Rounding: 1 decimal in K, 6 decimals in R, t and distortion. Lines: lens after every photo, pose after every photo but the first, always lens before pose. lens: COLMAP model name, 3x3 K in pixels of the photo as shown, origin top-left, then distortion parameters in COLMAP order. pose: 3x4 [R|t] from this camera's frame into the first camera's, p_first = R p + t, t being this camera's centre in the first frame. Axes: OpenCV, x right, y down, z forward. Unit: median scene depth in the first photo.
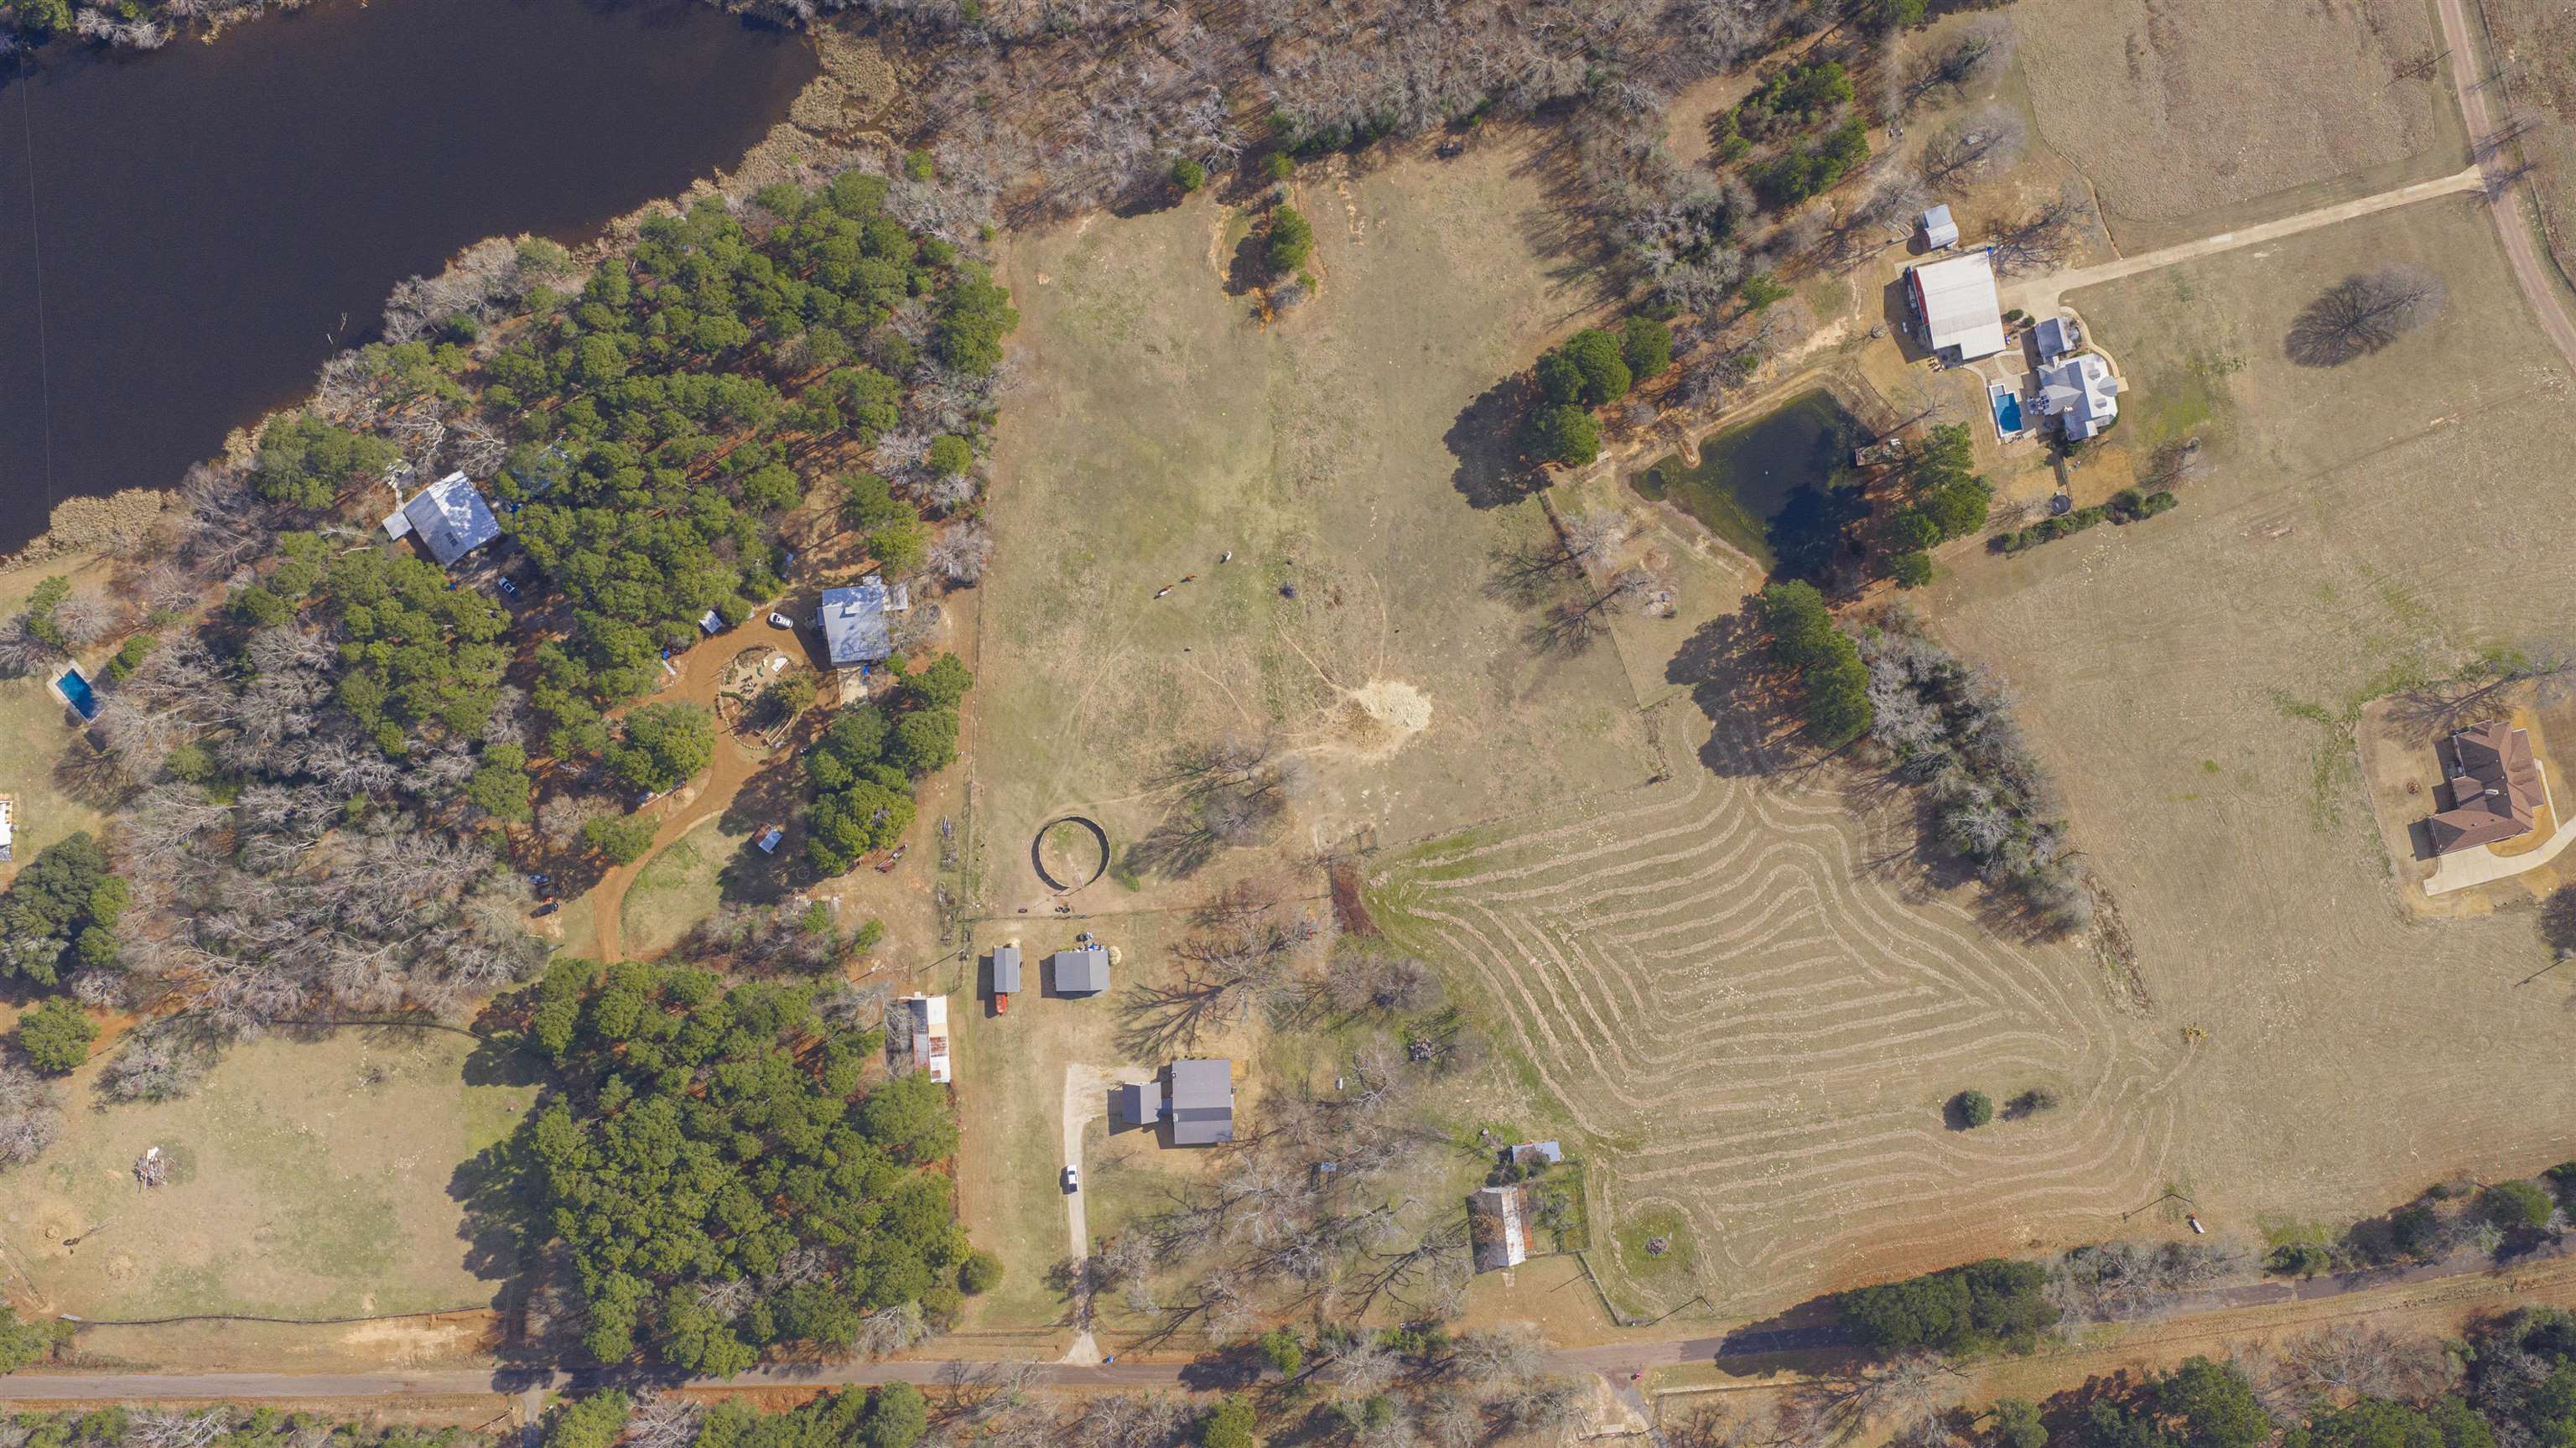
lens RADIAL K [[2125.0, 0, 1288.0], [0, 2125.0, 724.0], [0, 0, 1]] dist [0.033528, -0.069264]
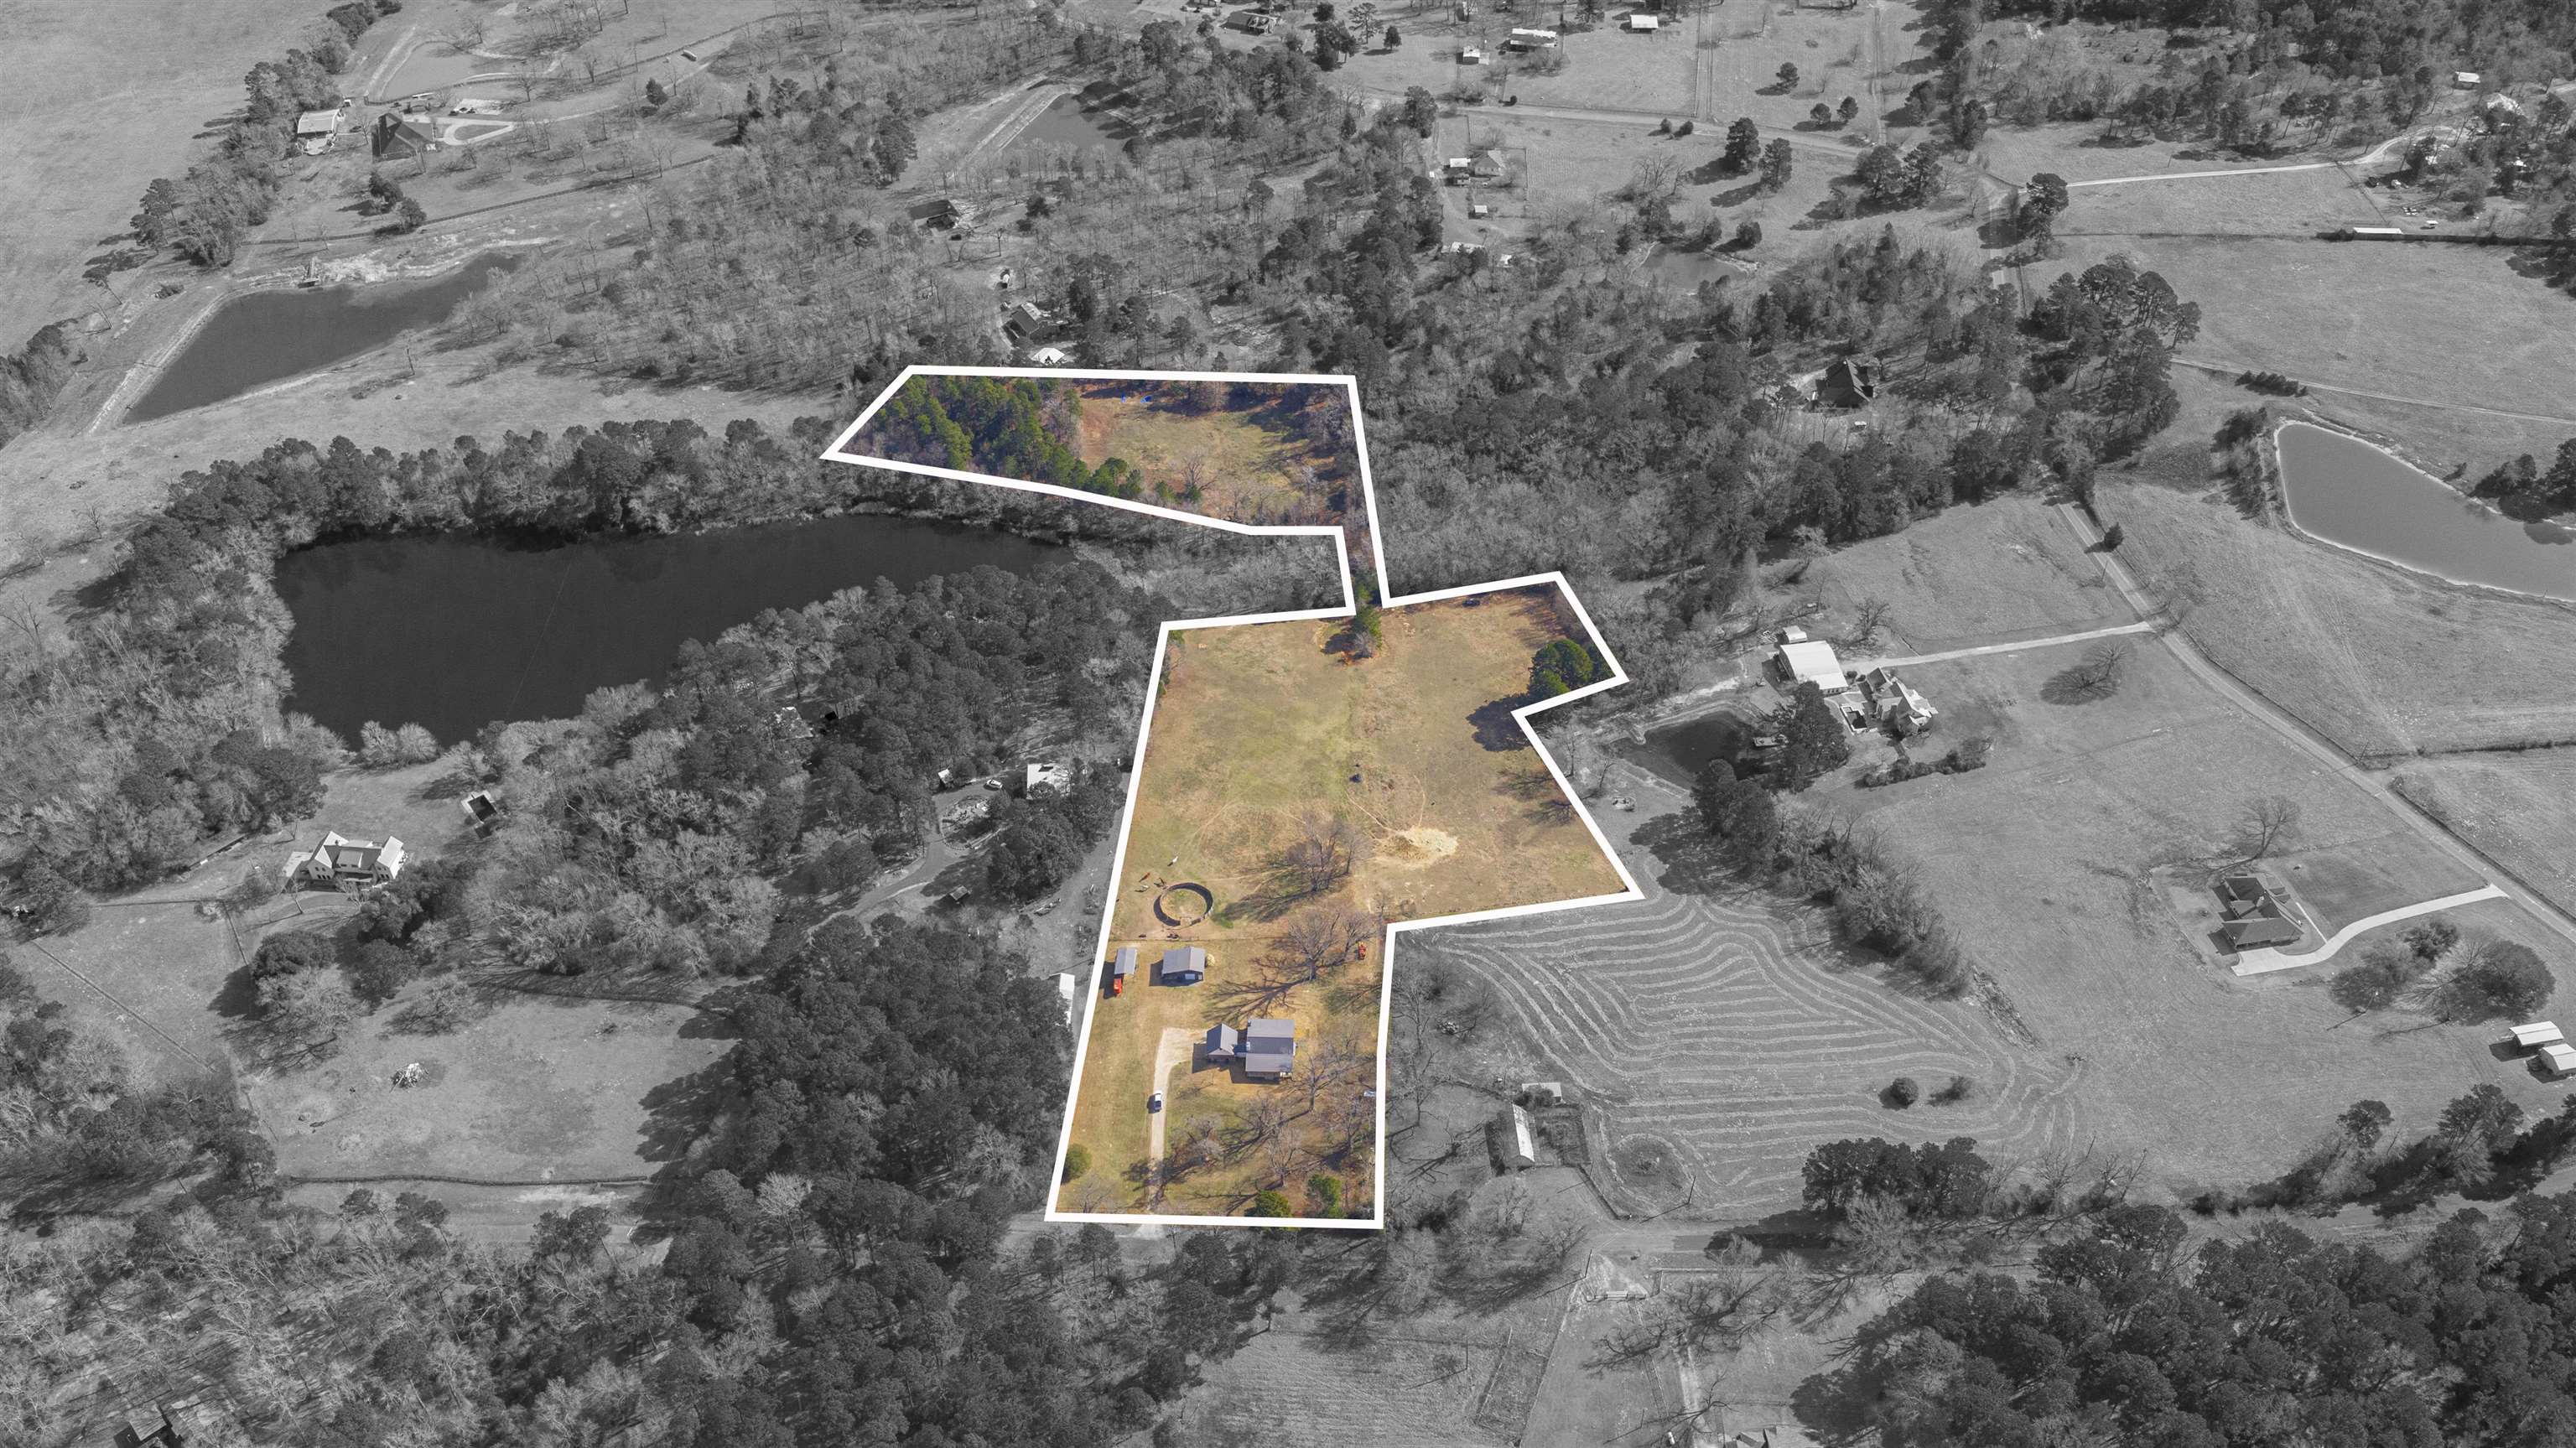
lens RADIAL K [[2124.2, 0, 1288.0], [0, 2124.2, 724.0], [0, 0, 1]] dist [0.056197, -0.160022]
pose [[0.997925, 0.042699, -0.048194, 0.021522], [-0.064387, 0.665932, -0.743229, 0.961816], [0.000359, 0.744789, 0.667299, 0.033593]]
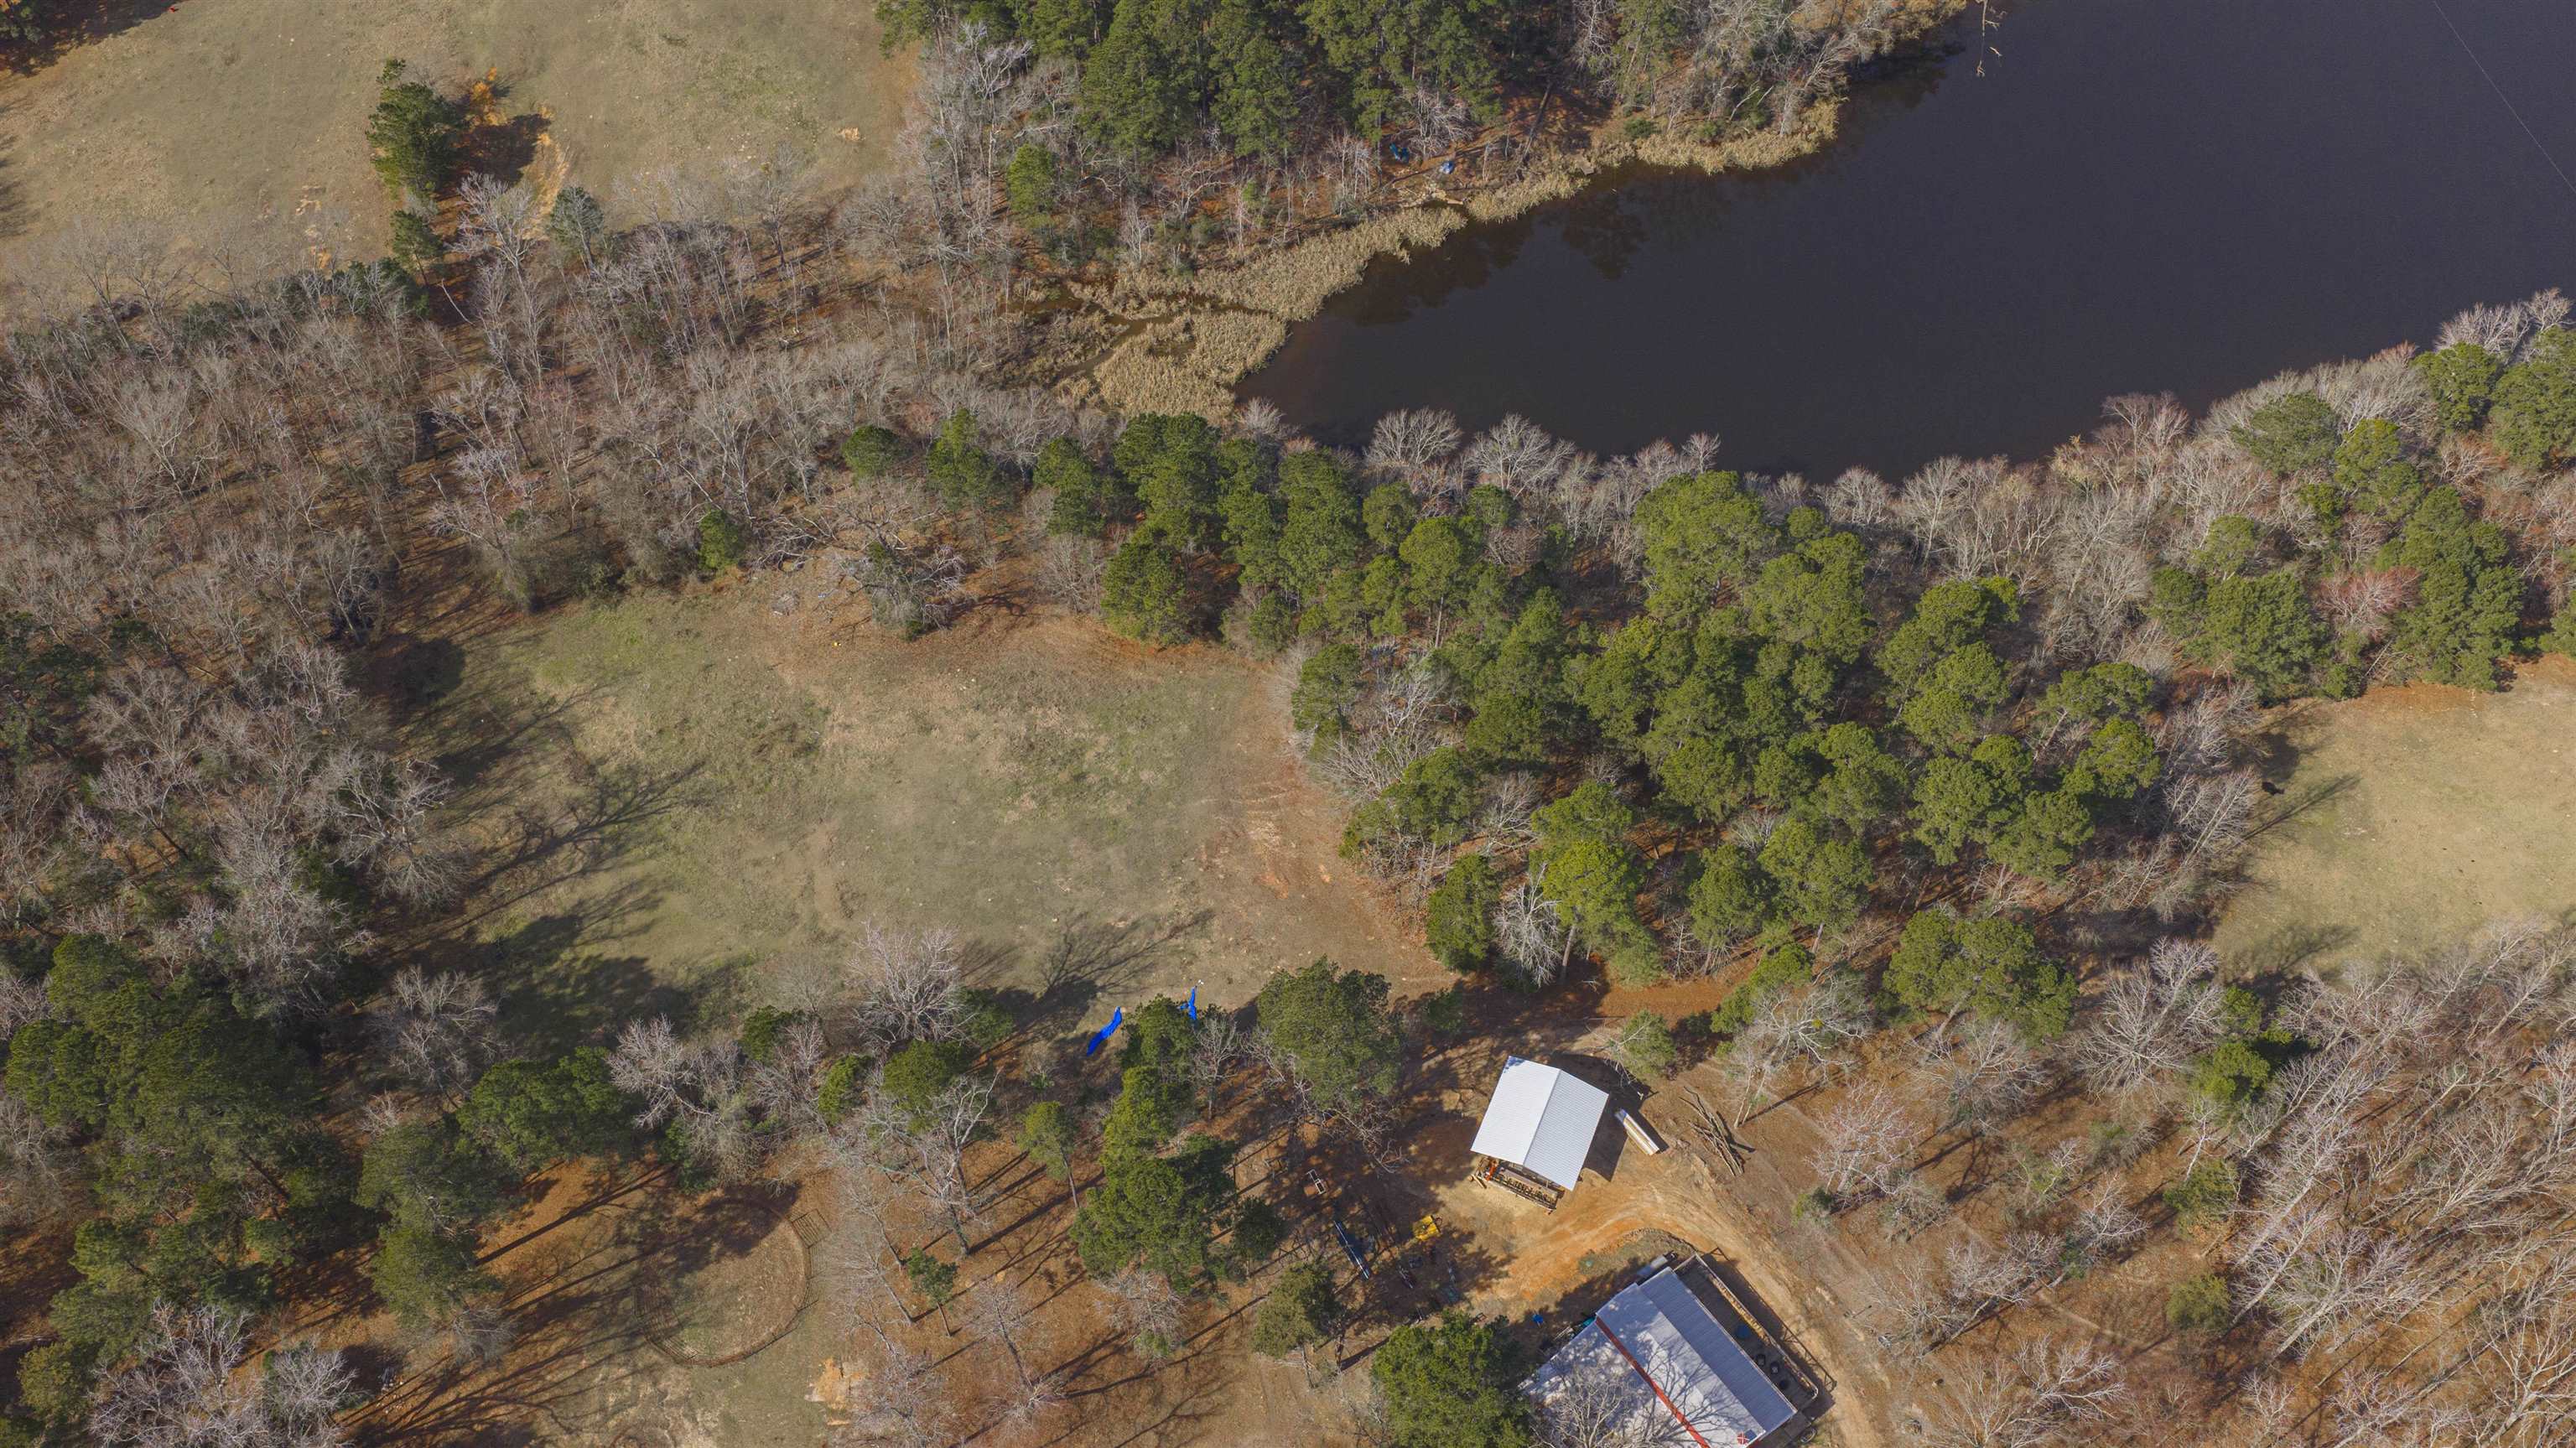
lens RADIAL K [[2125.0, 0, 1288.0], [0, 2125.0, 724.0], [0, 0, 1]] dist [0.033528, -0.069264]
pose [[-0.998801, 0.042910, -0.023555, -0.221039], [-0.048710, -0.823715, 0.564908, -0.706155], [0.004837, 0.565378, 0.824818, 0.604857]]
